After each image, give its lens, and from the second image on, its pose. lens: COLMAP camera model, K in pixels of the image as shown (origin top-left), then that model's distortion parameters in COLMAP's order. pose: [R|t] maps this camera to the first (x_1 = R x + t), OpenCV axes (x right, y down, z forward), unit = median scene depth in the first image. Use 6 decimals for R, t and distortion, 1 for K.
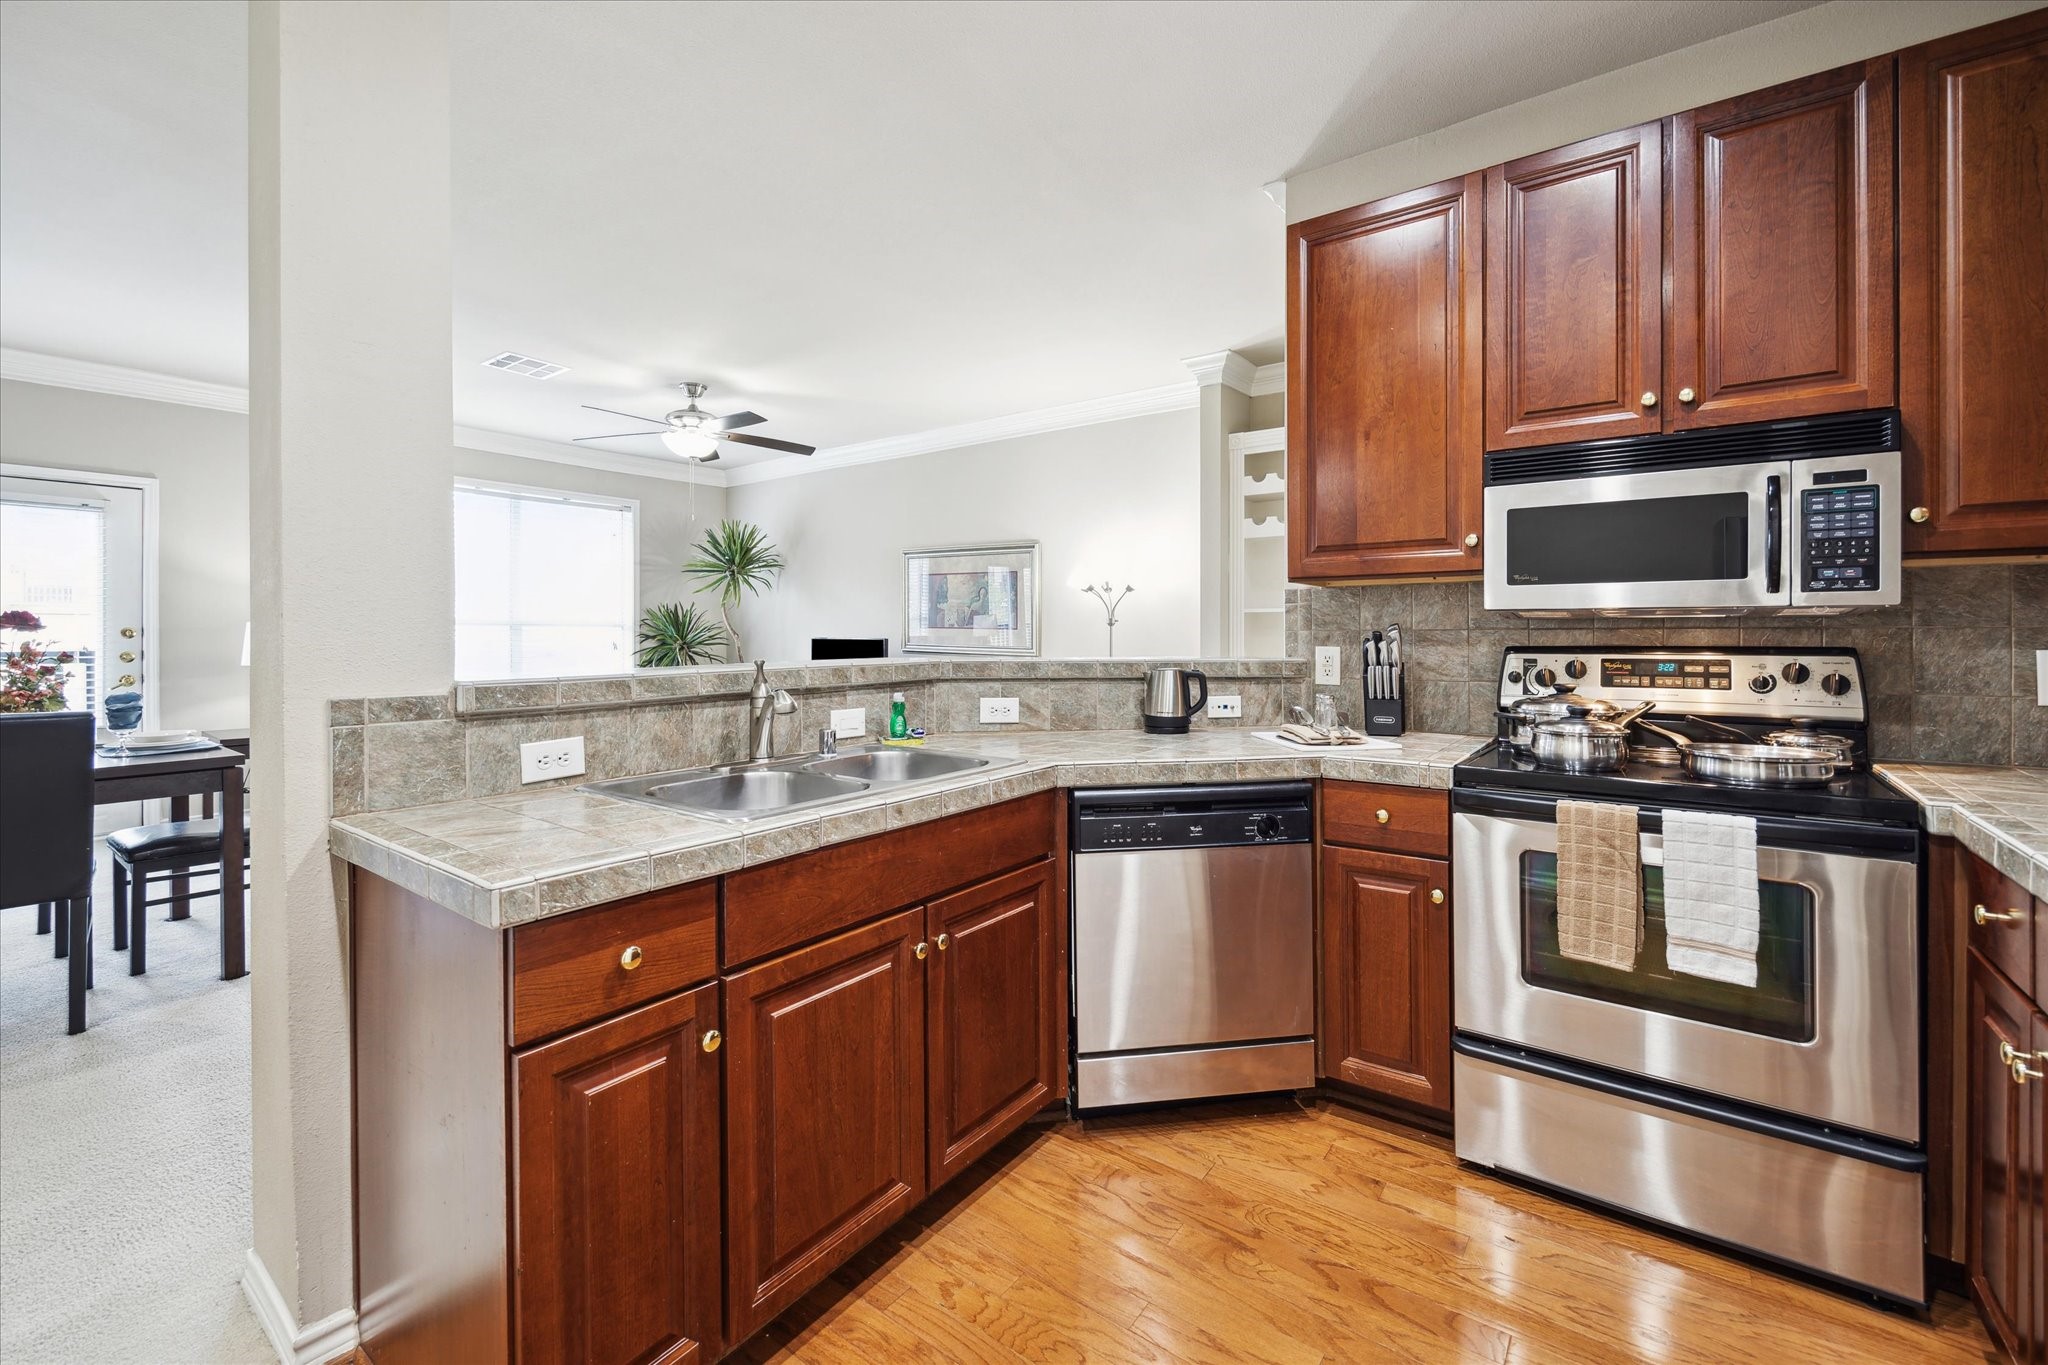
lens RADIAL K [[859.3, 0, 1026.5], [0, 859.3, 640.8], [0, 0, 1]] dist [0.000301, 0.000102]
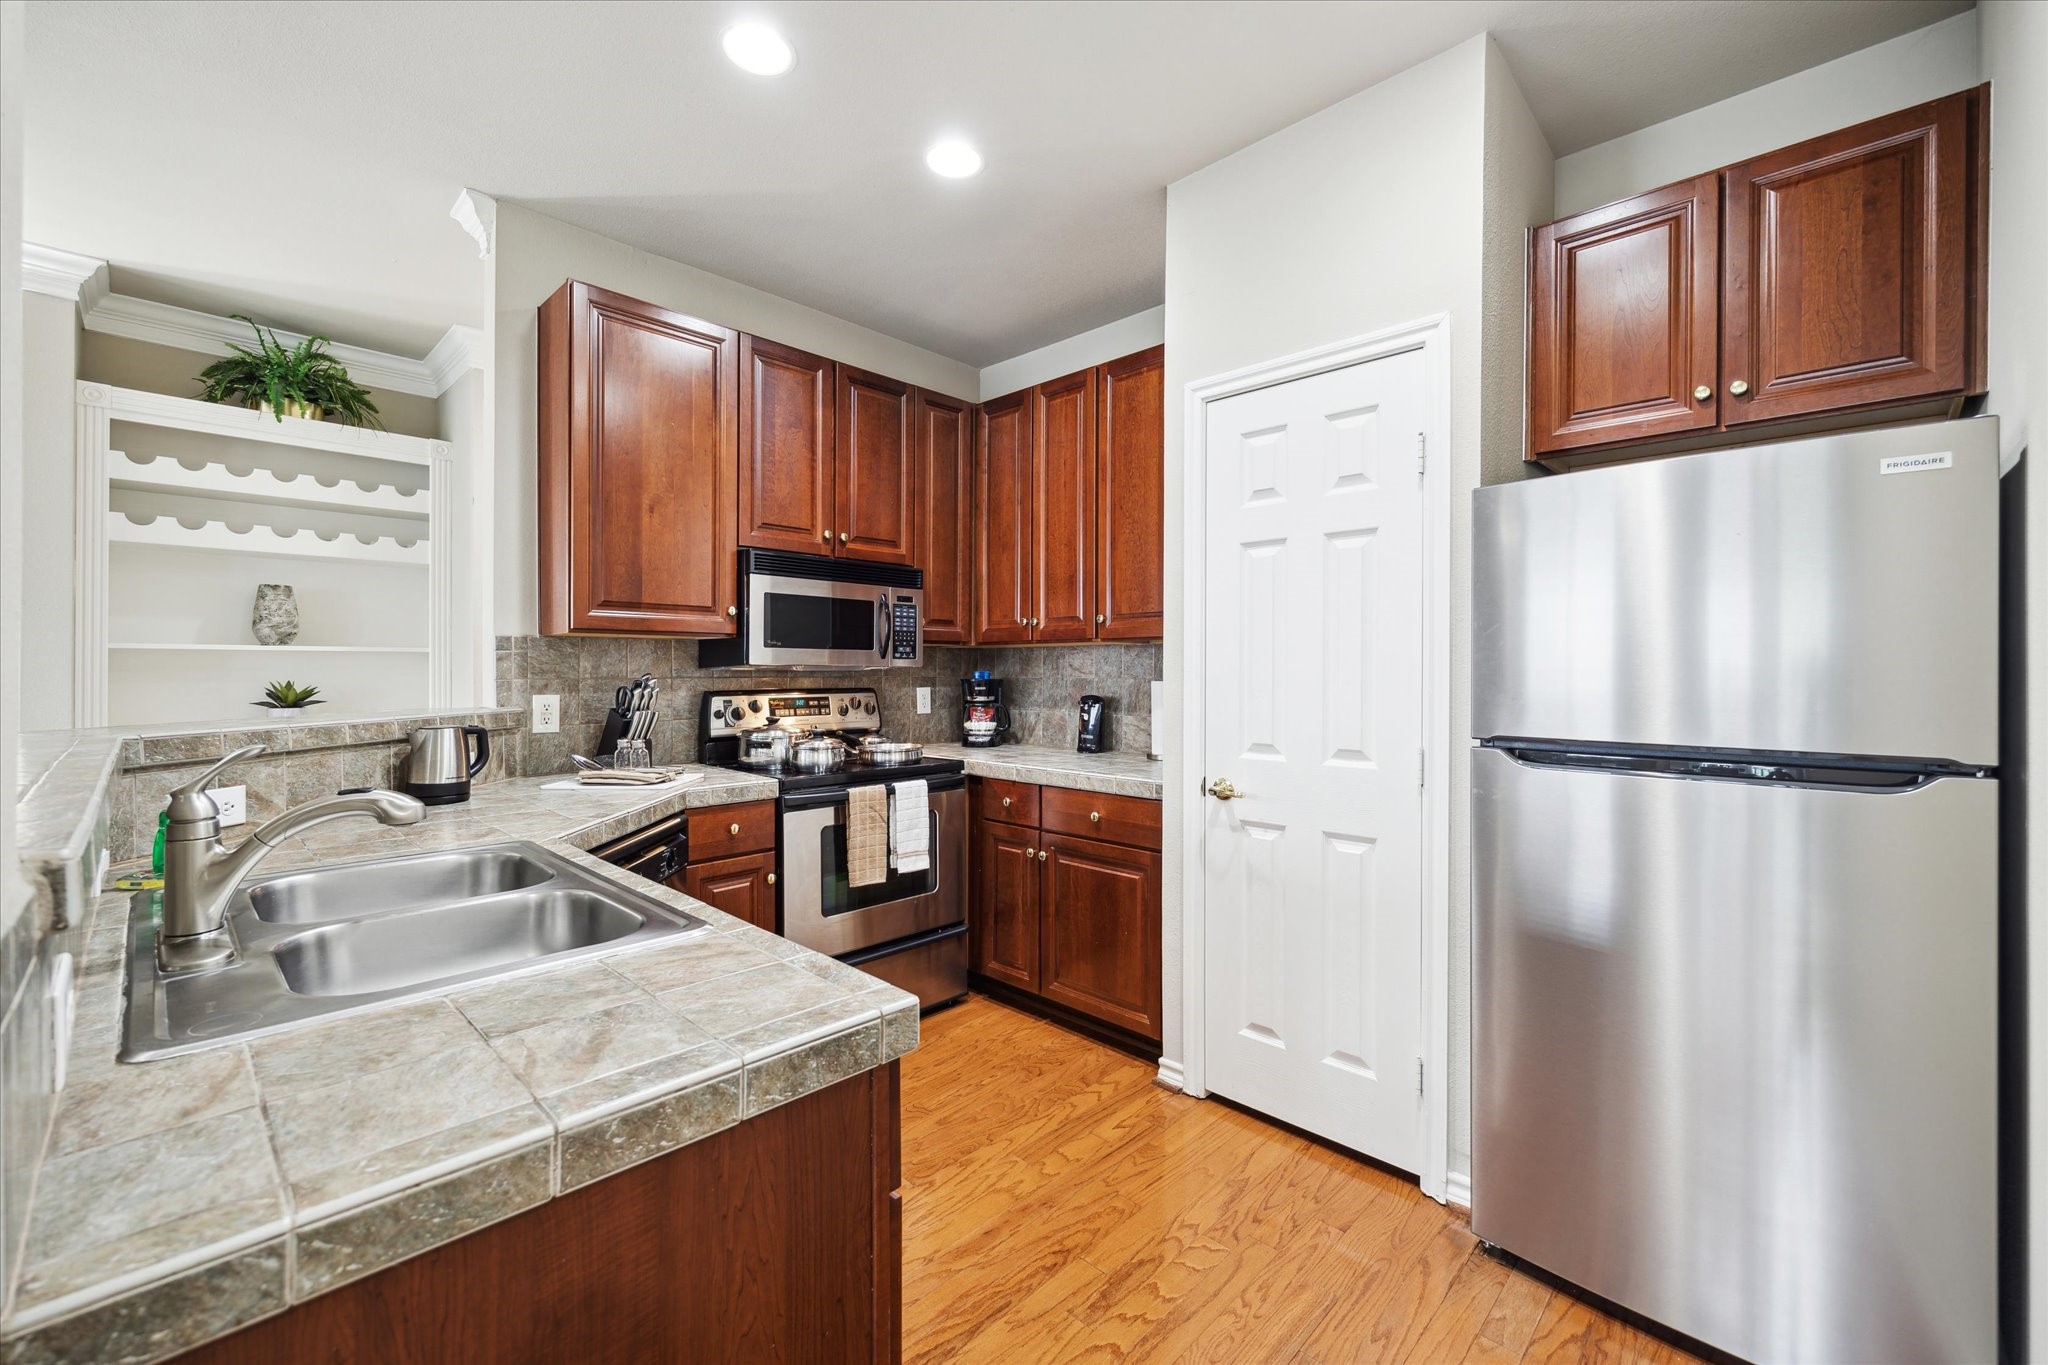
lens RADIAL K [[837.1, 0, 1052.1], [0, 837.1, 676.1], [0, 0, 1]] dist [0.001127, 0.000136]
pose [[0.113775, -0.004945, 0.993494, -0.710732], [0.004456, 0.999980, 0.004467, -0.021699], [-0.993497, 0.003918, 0.113795, 0.380312]]
